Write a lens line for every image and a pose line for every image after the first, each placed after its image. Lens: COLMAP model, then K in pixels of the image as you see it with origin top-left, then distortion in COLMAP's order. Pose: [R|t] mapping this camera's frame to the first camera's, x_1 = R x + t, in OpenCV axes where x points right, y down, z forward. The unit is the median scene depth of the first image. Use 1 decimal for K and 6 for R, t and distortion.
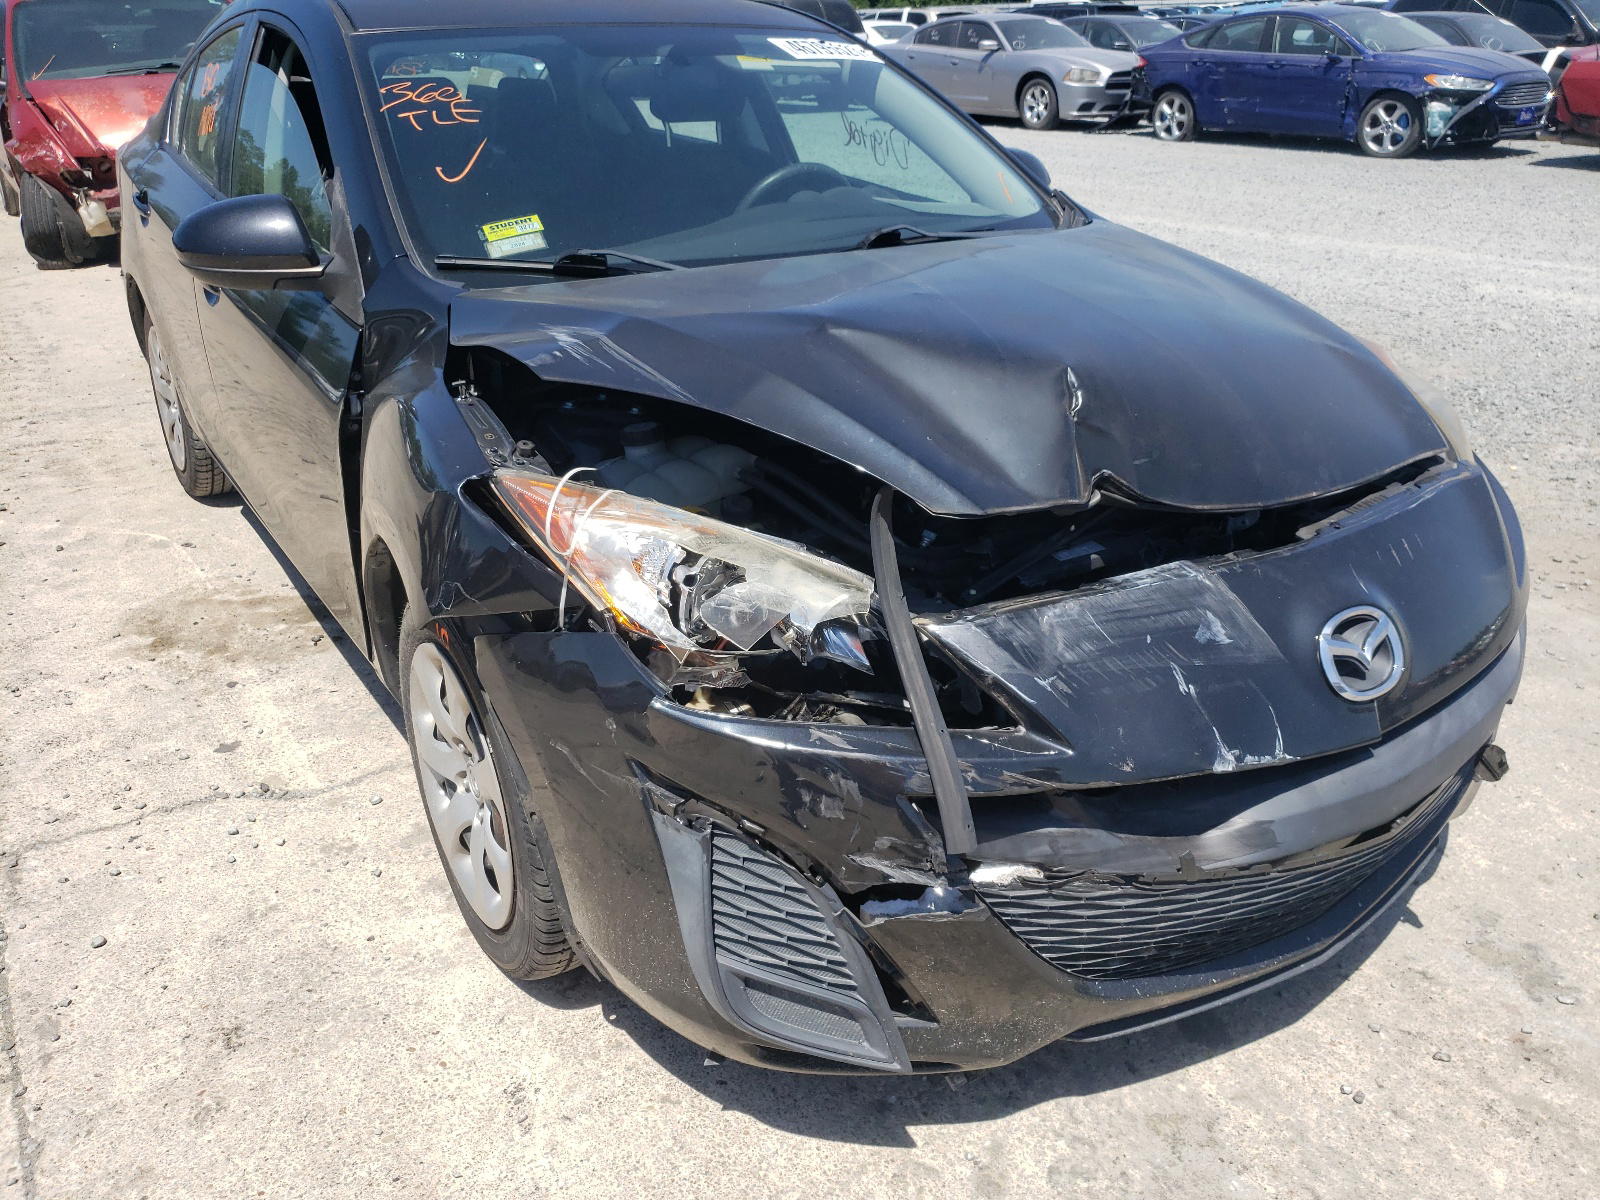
lens RADIAL K [[1253.7, 0, 802.8], [0, 1253.7, 608.8], [0, 0, 1]] dist [0.010323, 0.009729]
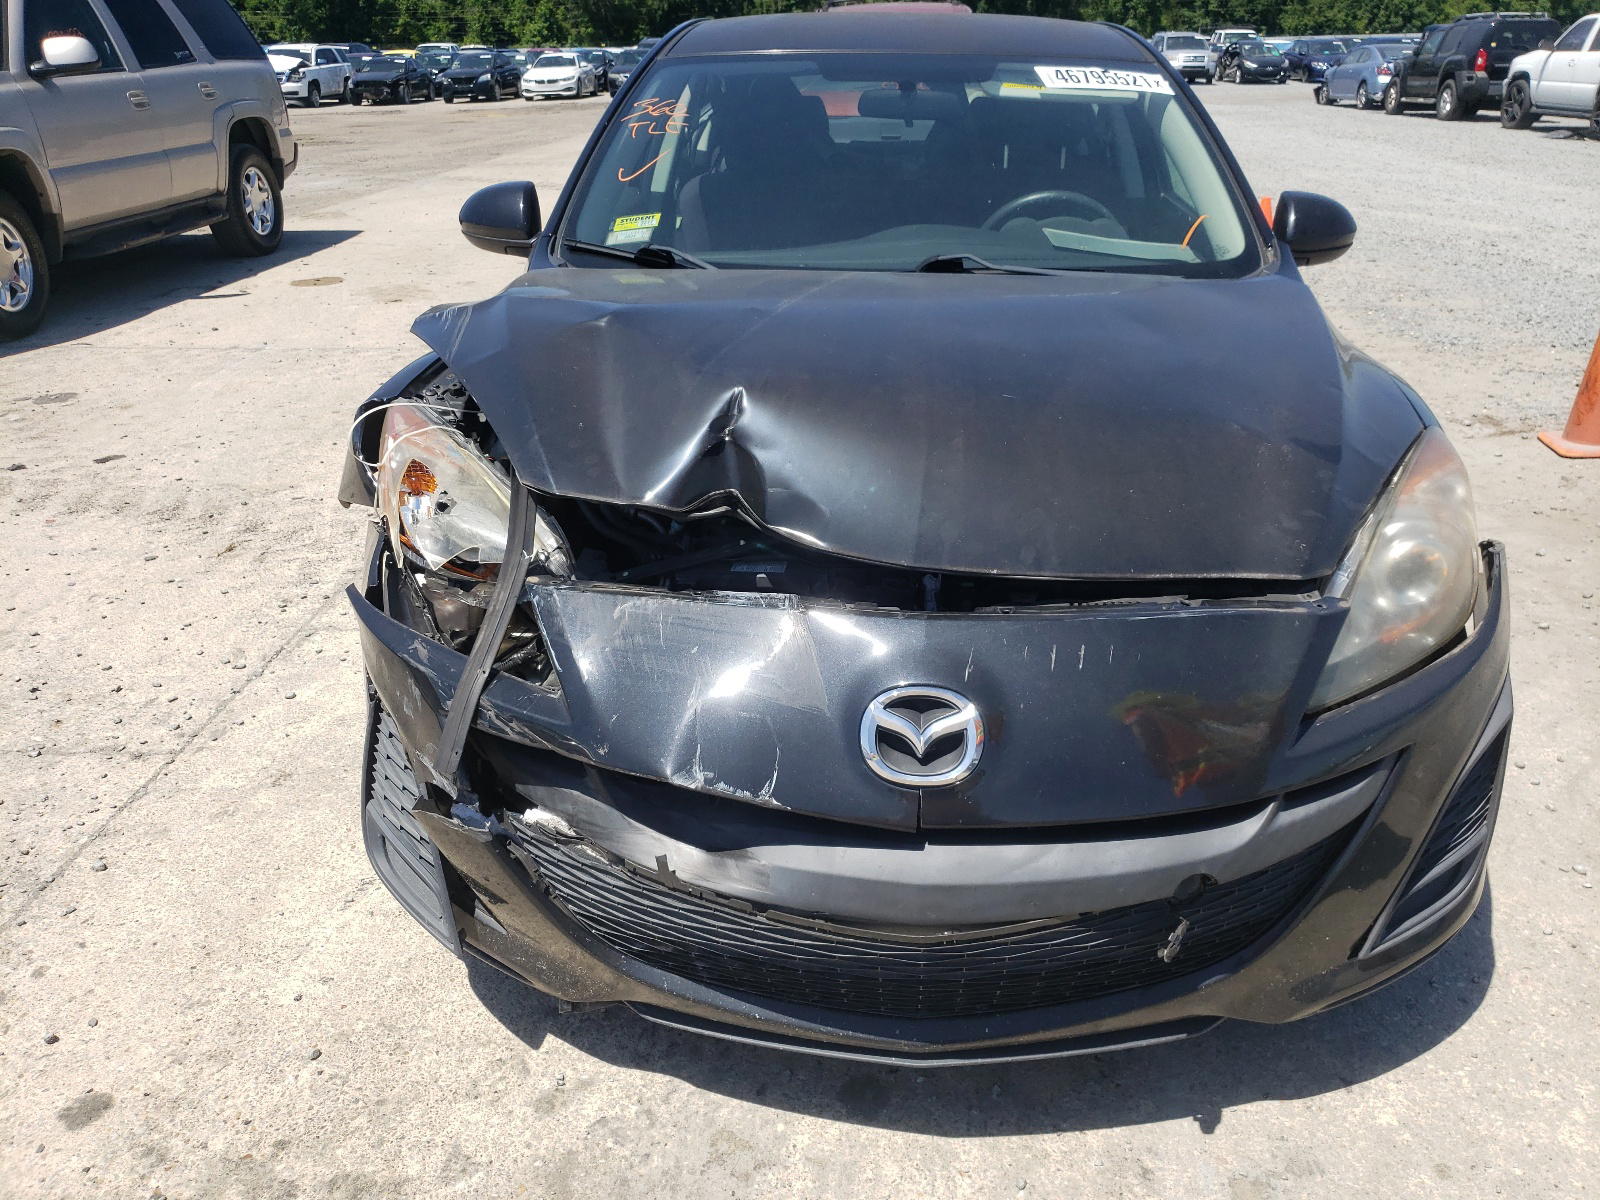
lens RADIAL K [[1253.7, 0, 814.7], [0, 1253.7, 595.1], [0, 0, 1]] dist [0.010323, 0.009729]
pose [[0.806870, 0.246134, -0.537009, 0.721600], [-0.256015, 0.964955, 0.057610, -0.084251], [0.532369, 0.090998, 0.841607, 0.136185]]
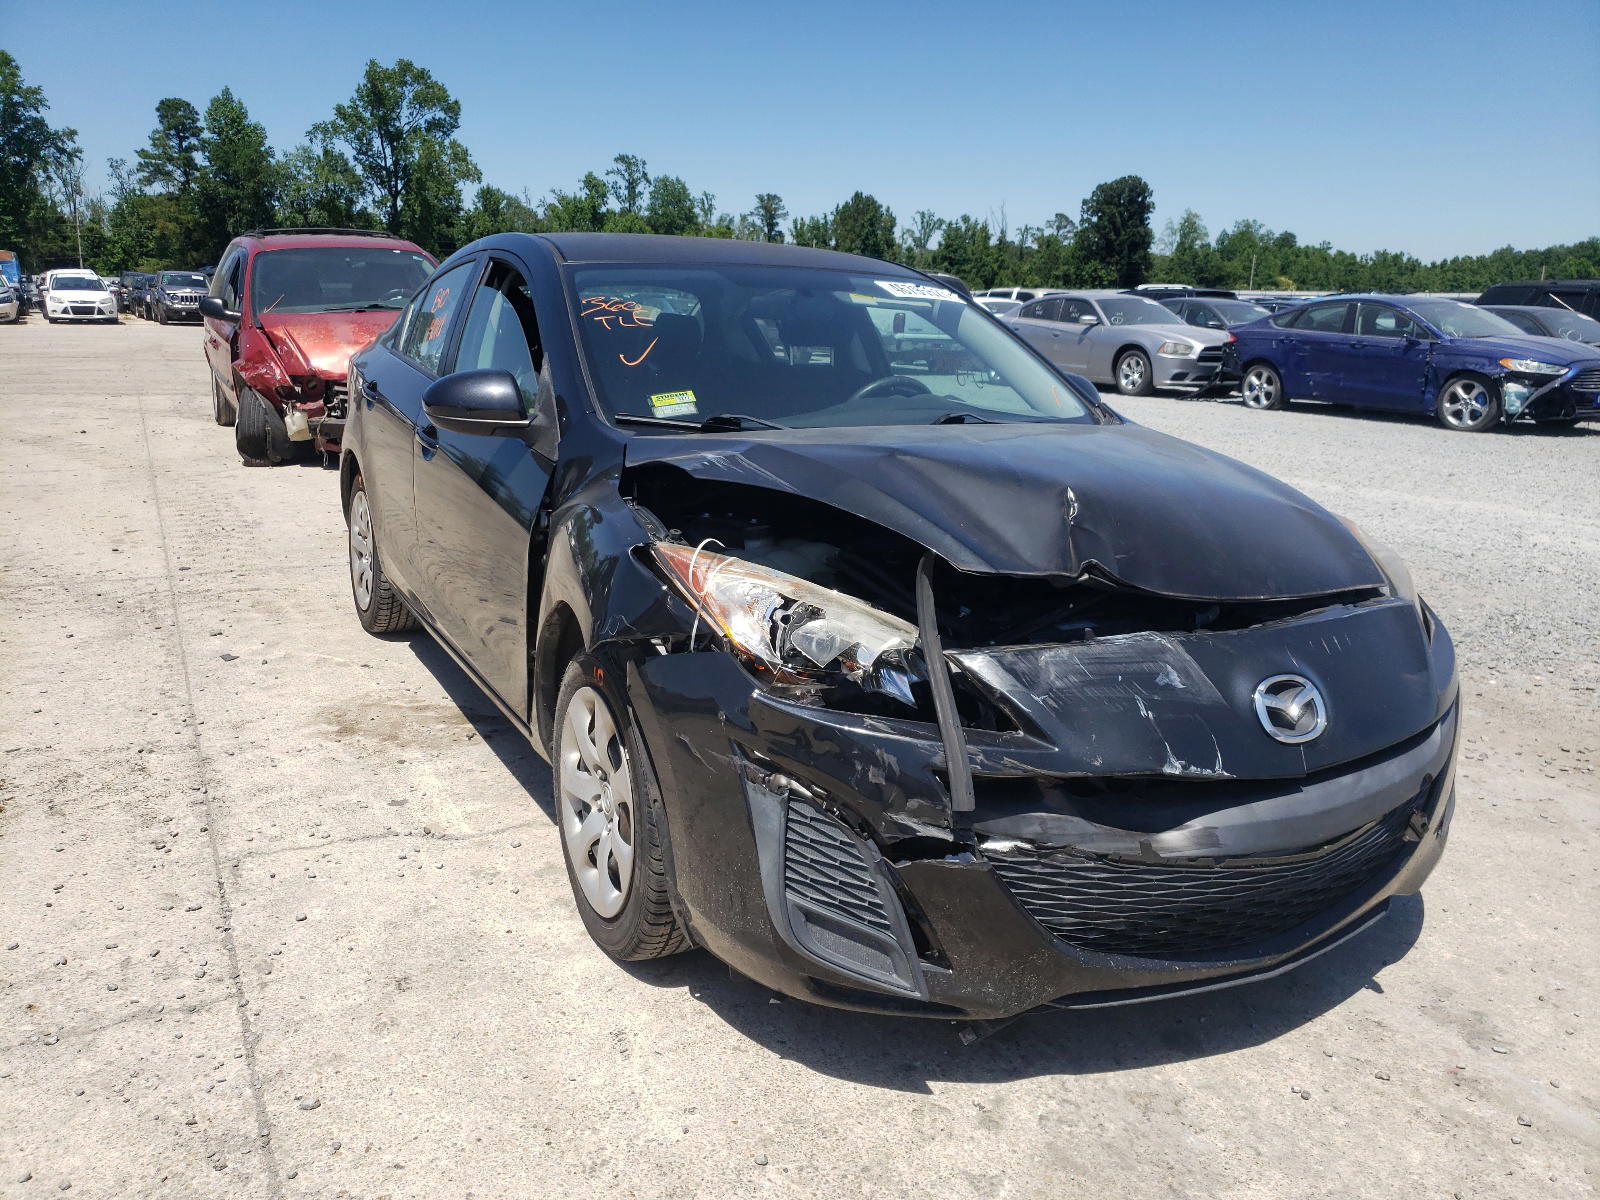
lens RADIAL K [[1253.7, 0, 791.6], [0, 1253.7, 602.8], [0, 0, 1]] dist [0.010323, 0.009729]
pose [[0.994485, 0.055442, -0.089031, 0.031013], [-0.071884, 0.978433, -0.193653, 0.185008], [0.076375, 0.198985, 0.977022, -0.293501]]
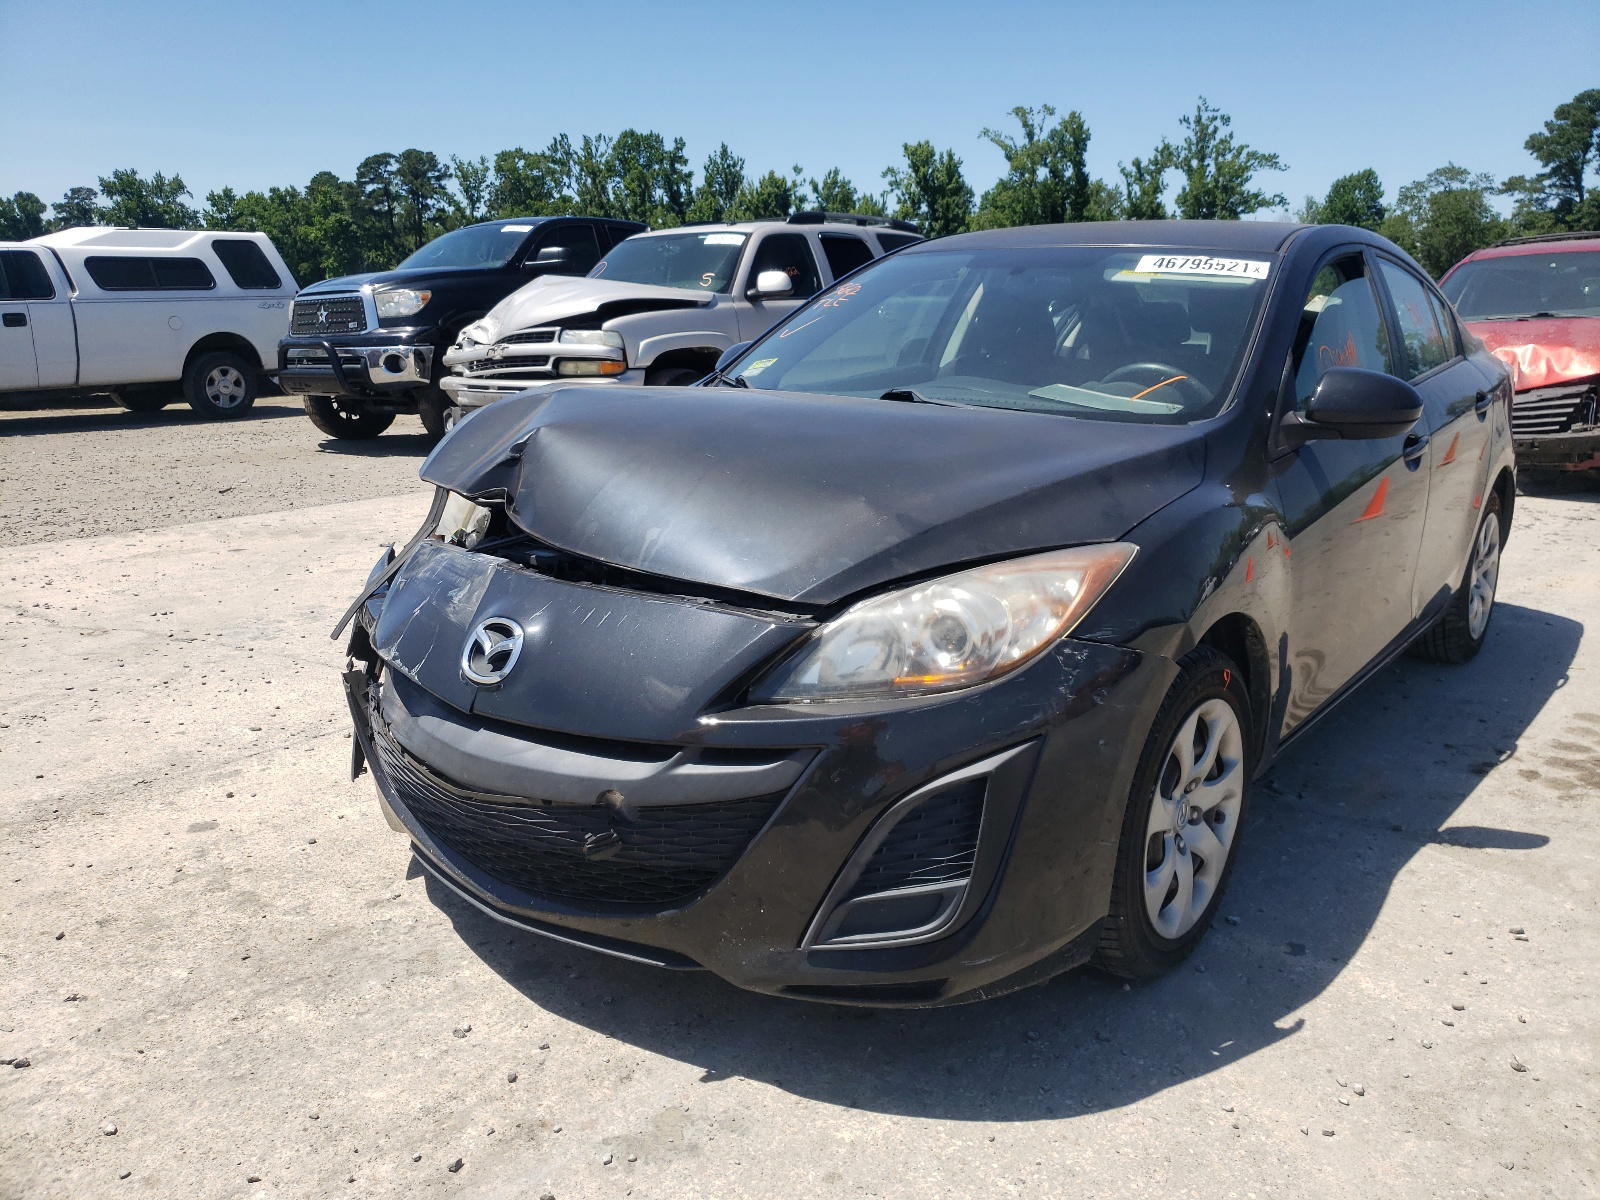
lens RADIAL K [[1253.7, 0, 816.4], [0, 1253.7, 584.1], [0, 0, 1]] dist [0.010323, 0.009729]
pose [[0.307111, 0.224048, -0.924925, 1.495425], [-0.412021, 0.907387, 0.082993, -0.238410], [0.857859, 0.355601, 0.370981, 0.653407]]
